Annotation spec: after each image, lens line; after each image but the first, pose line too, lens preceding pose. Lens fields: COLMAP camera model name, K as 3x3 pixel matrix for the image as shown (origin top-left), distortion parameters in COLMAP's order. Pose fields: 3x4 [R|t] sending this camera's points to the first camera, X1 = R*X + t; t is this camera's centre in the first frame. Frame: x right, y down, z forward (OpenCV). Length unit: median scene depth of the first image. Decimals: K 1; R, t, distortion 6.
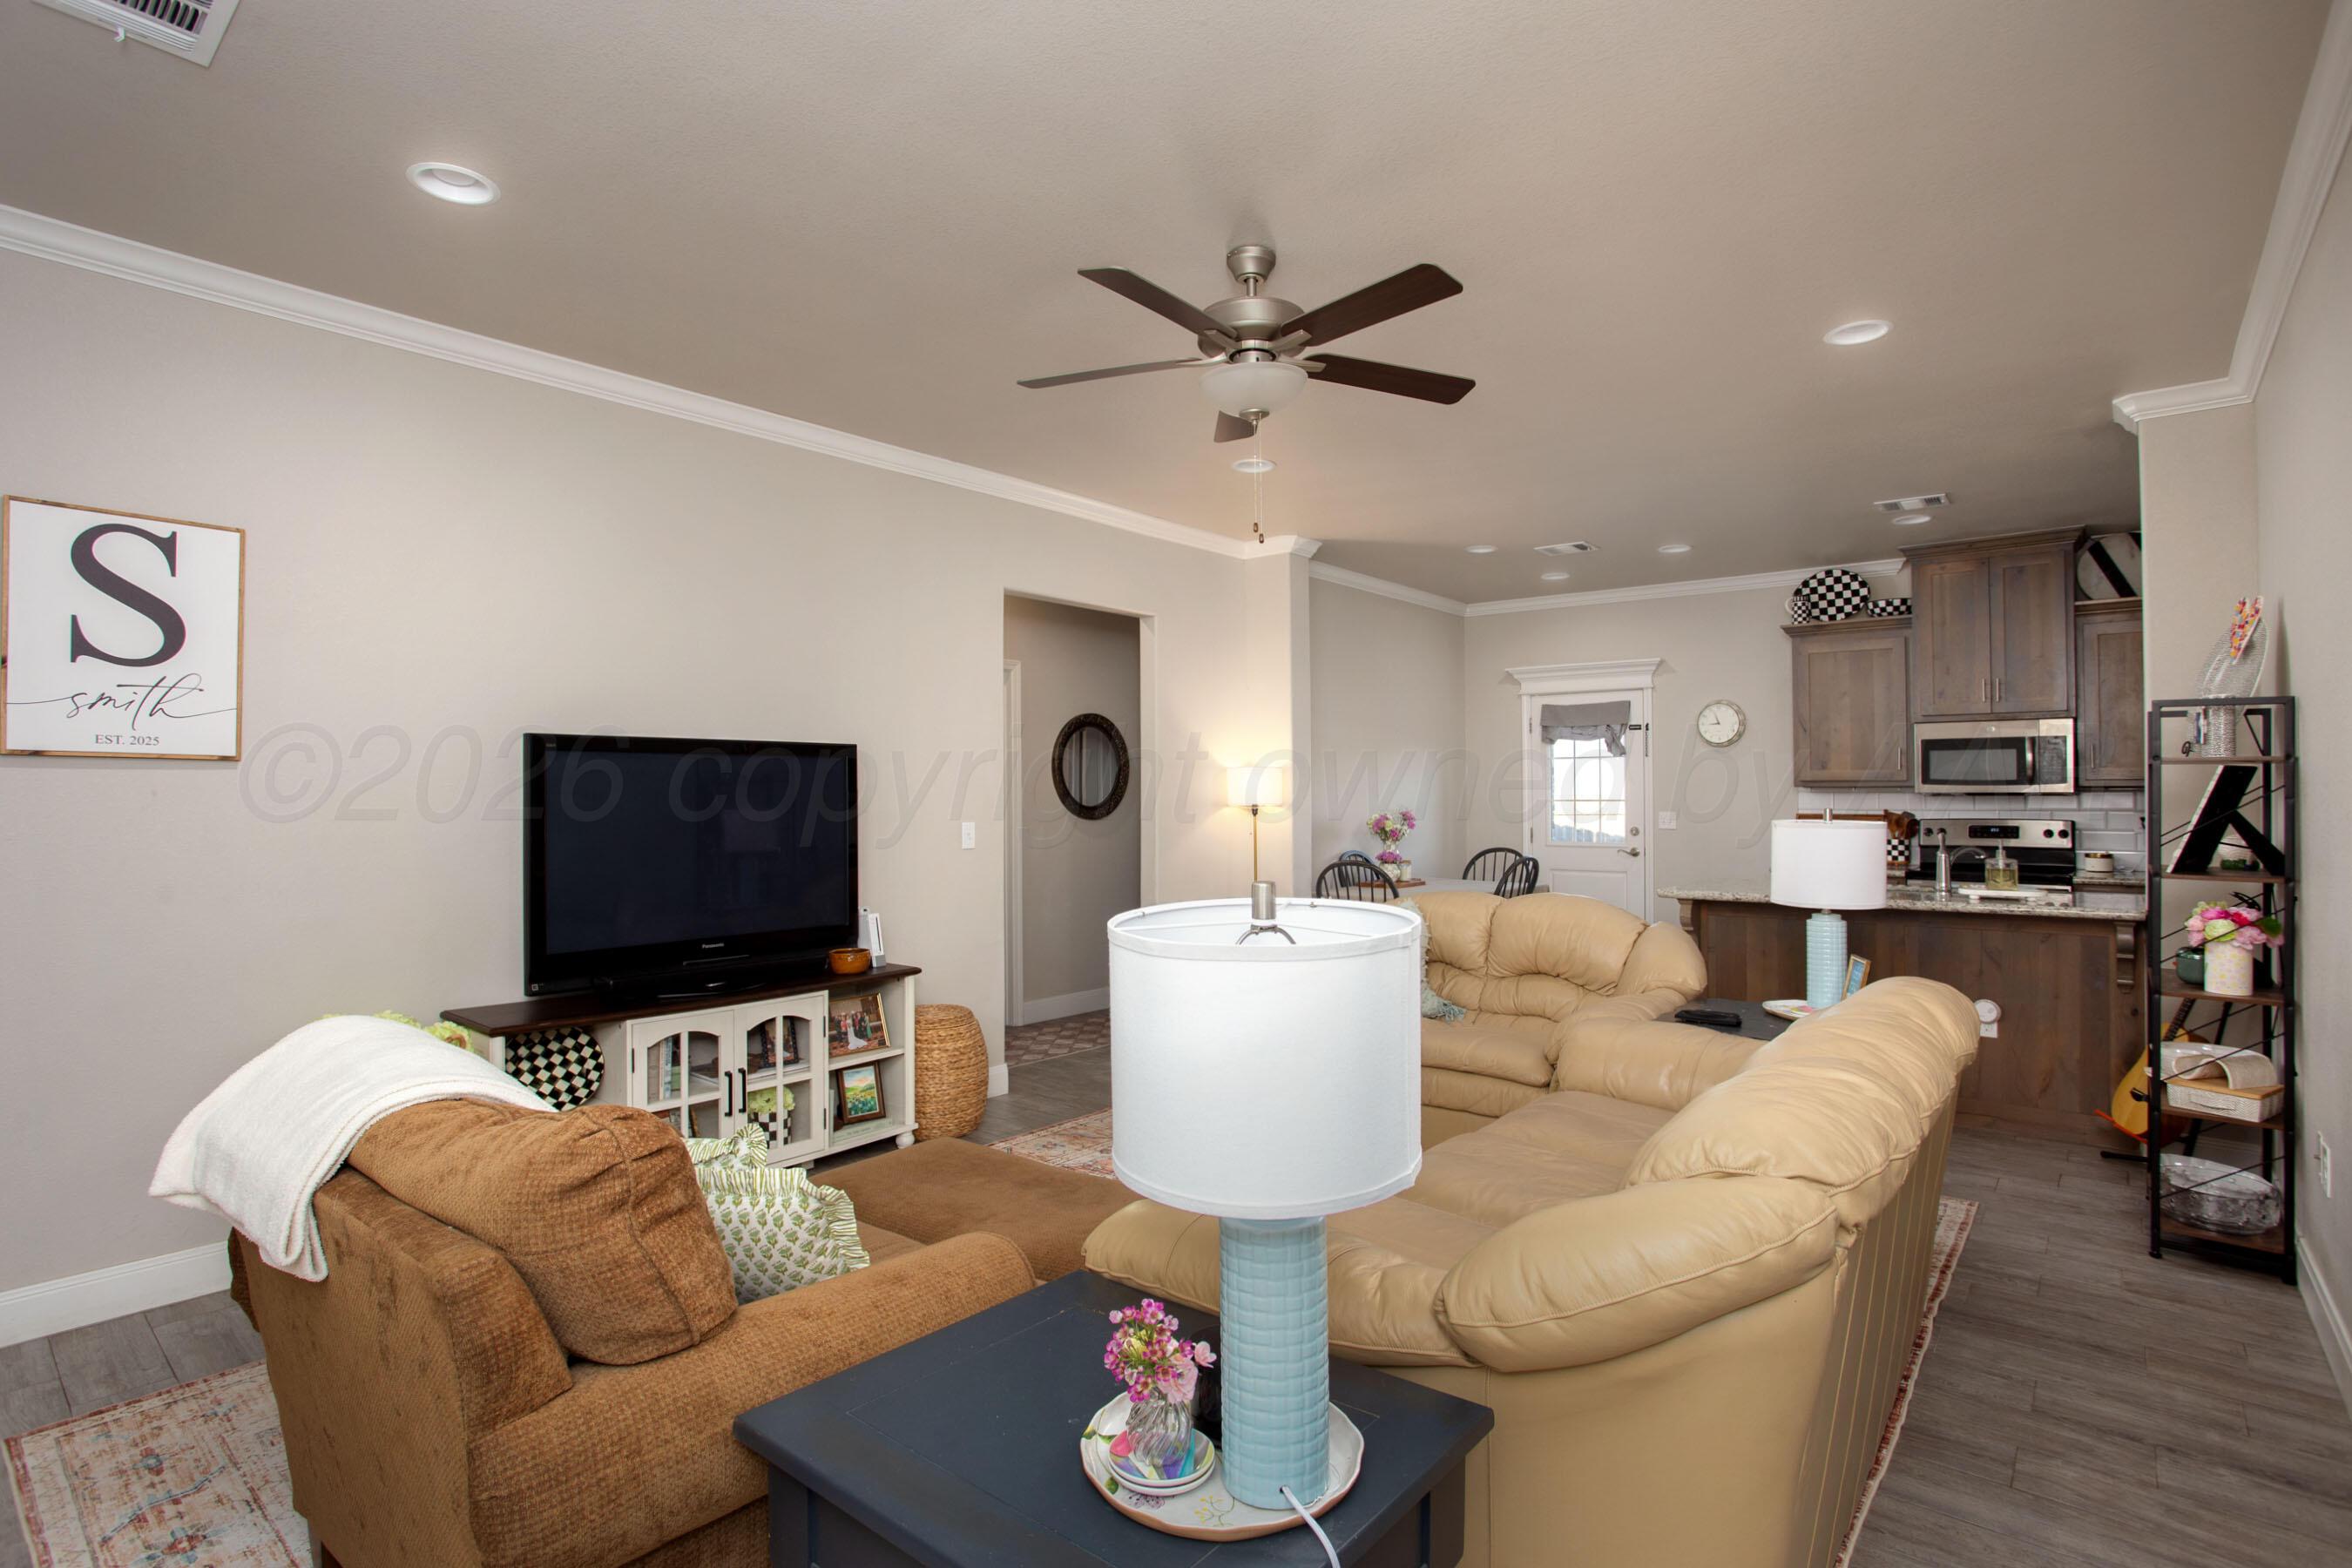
lens RADIAL K [[1165.2, 0, 1182.6], [0, 1165.2, 785.7], [0, 0, 1]] dist [-0.044234, 0.017227]
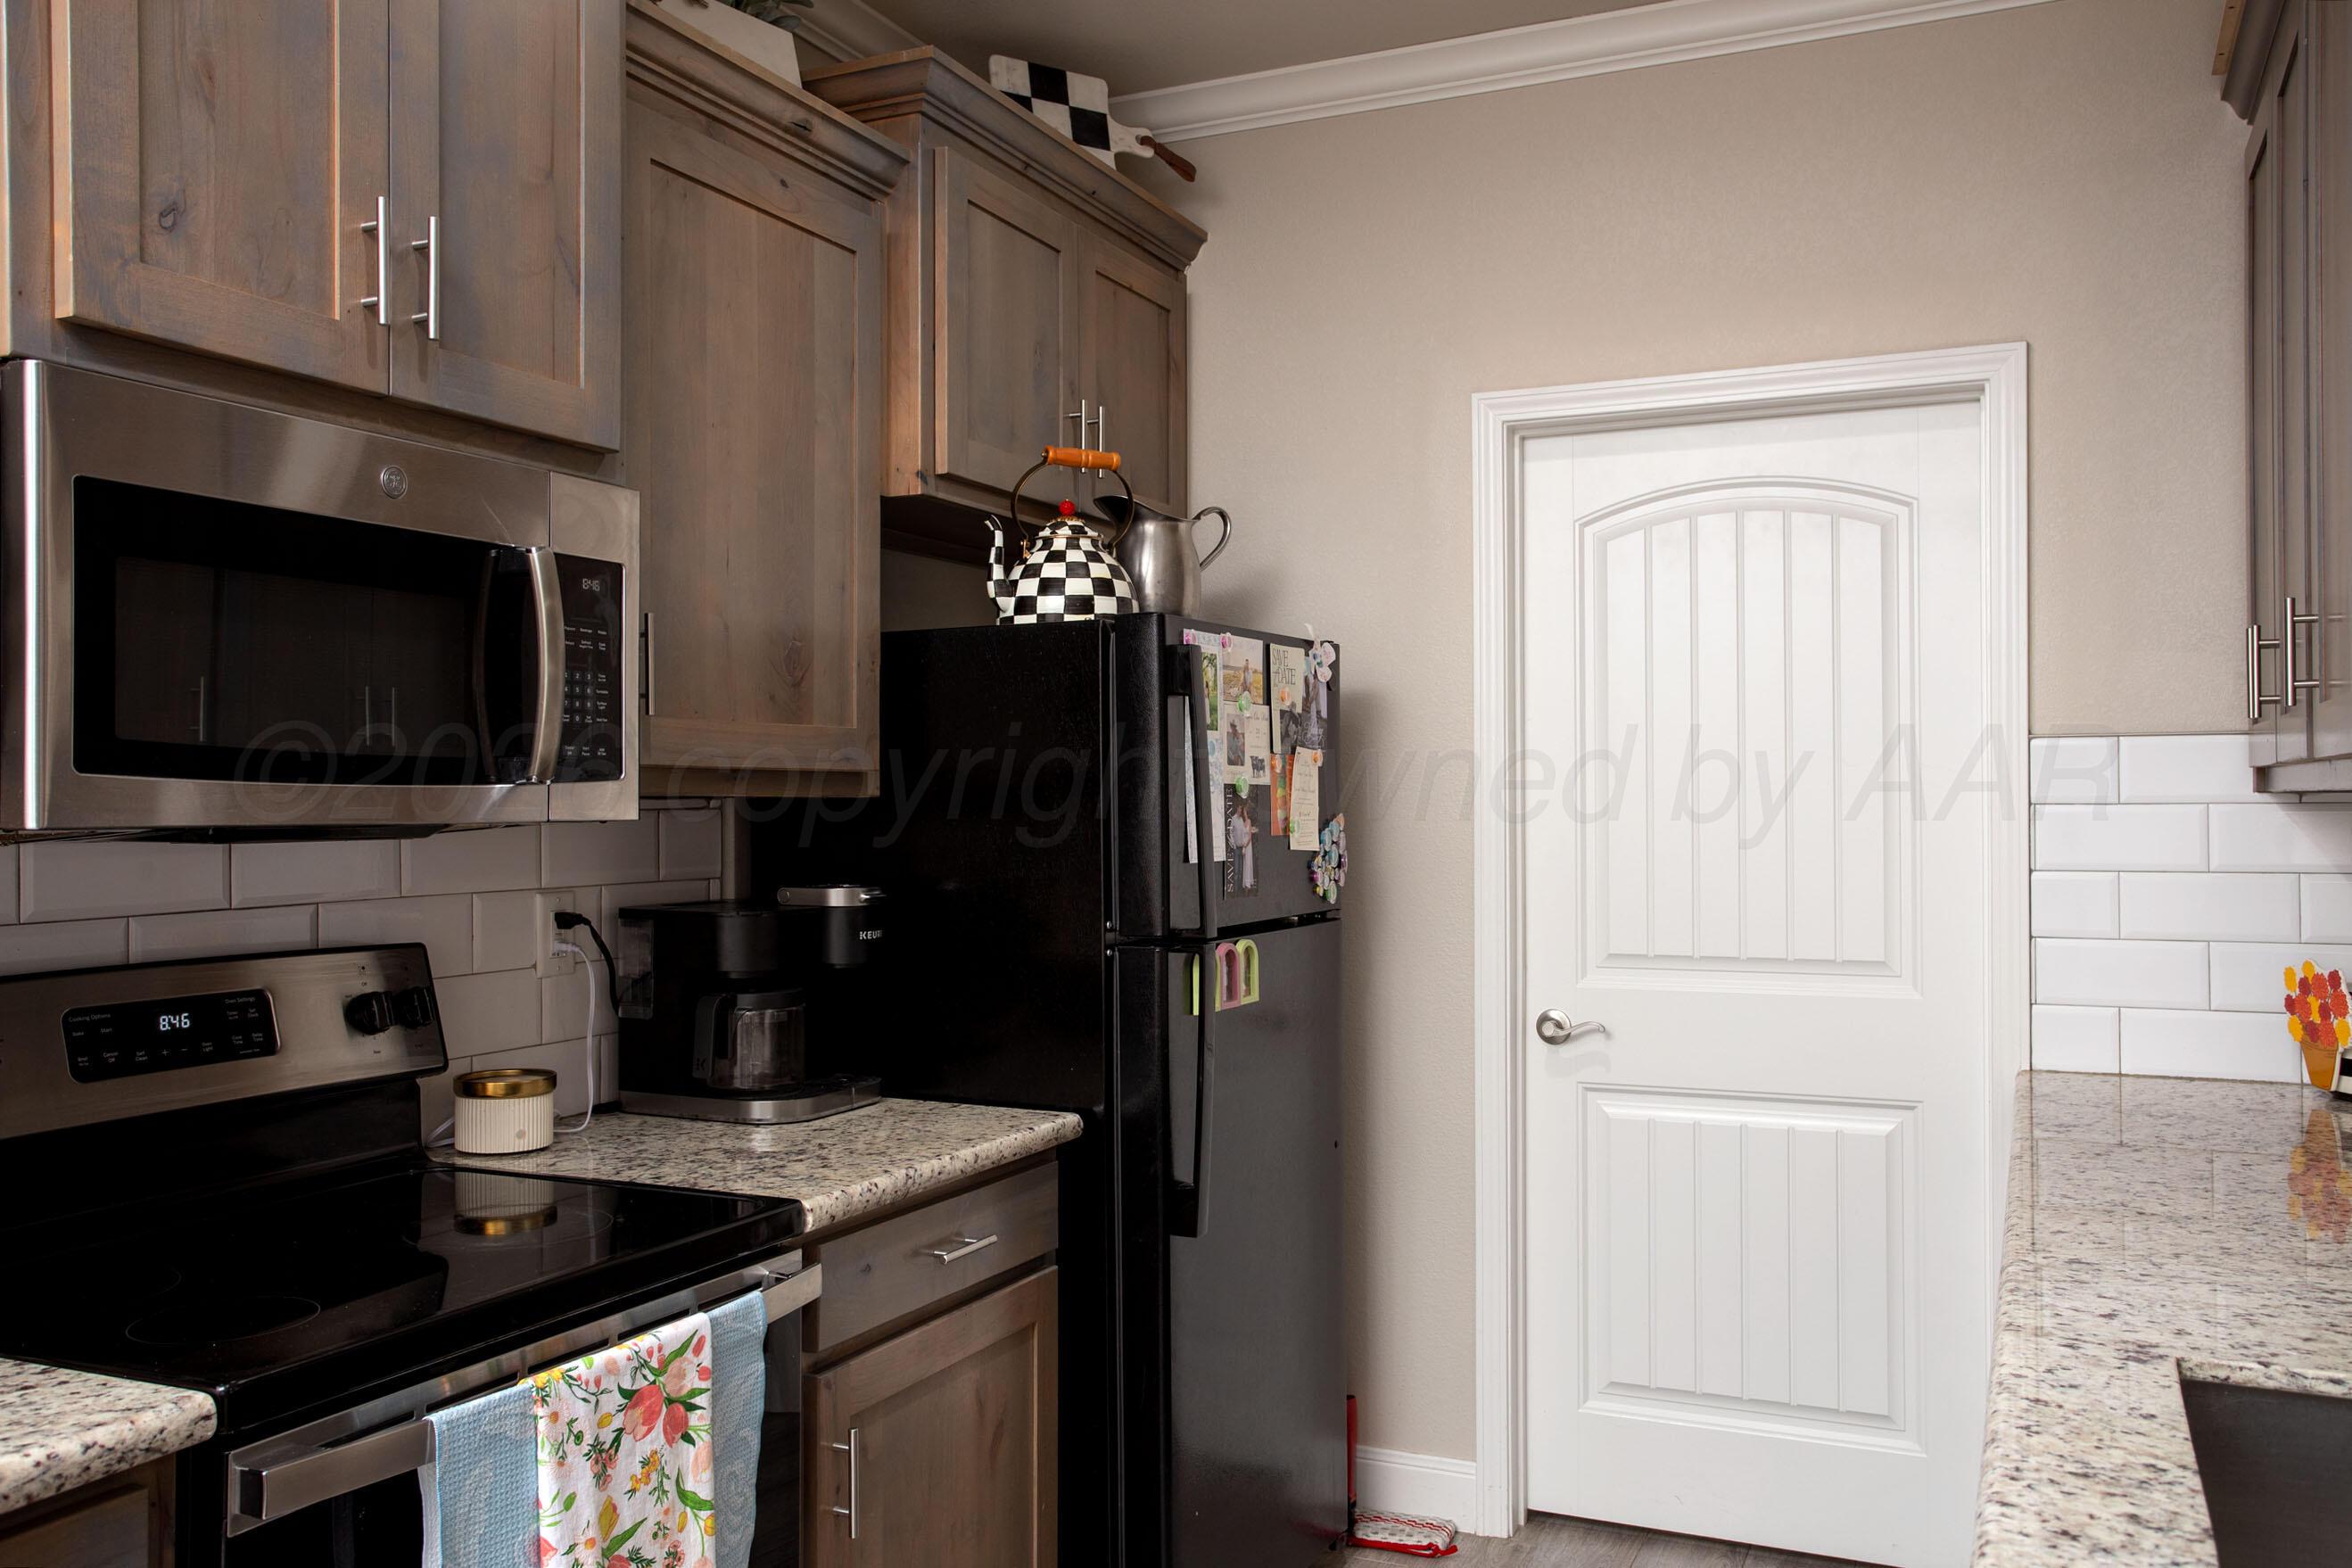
lens RADIAL K [[1905.7, 0, 1161.3], [0, 1905.7, 773.6], [0, 0, 1]] dist [-0.008880, 0.047805]
pose [[-0.240700, 0.022569, 0.970337, 0.338455], [-0.001320, 0.999721, -0.023580, 0.004169], [-0.970599, -0.006957, -0.240603, 0.858180]]
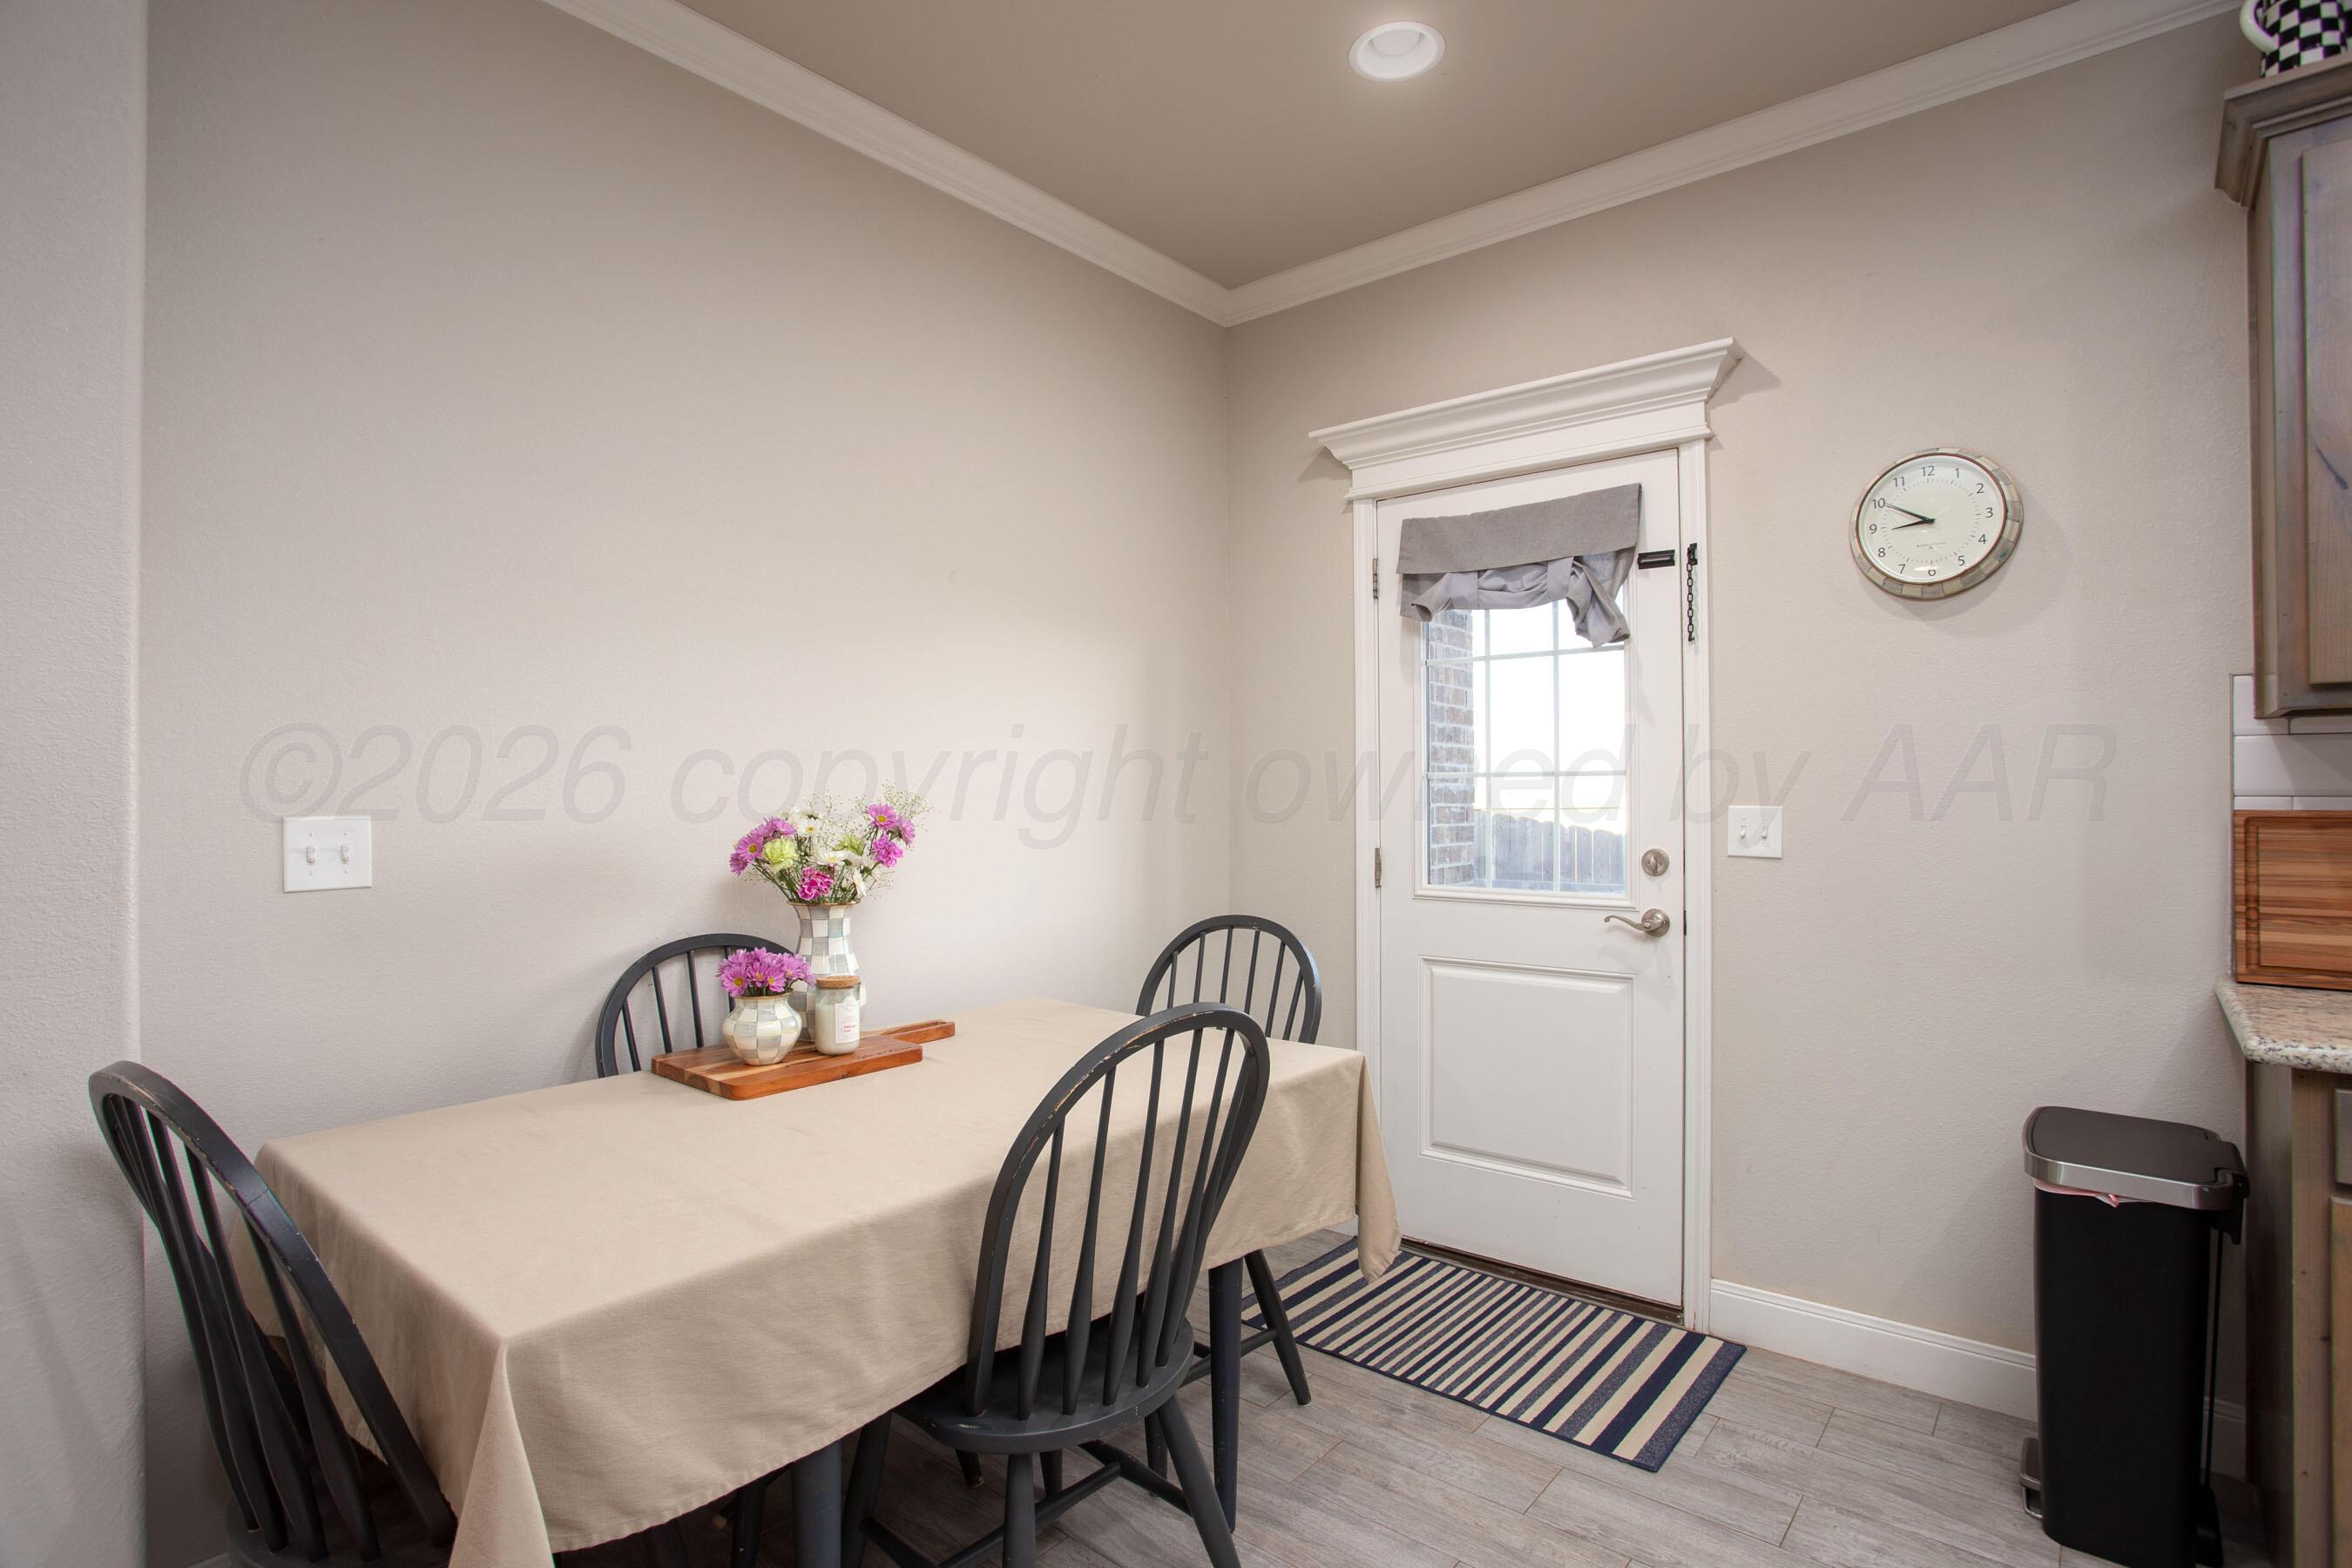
lens RADIAL K [[1165.2, 0, 1182.0], [0, 1165.2, 782.0], [0, 0, 1]] dist [-0.044234, 0.017227]
pose [[0.999972, 0.000894, -0.007386, 0.287563], [-0.000937, 0.999983, -0.005811, 0.019614], [0.007381, 0.005818, 0.999956, 0.746367]]
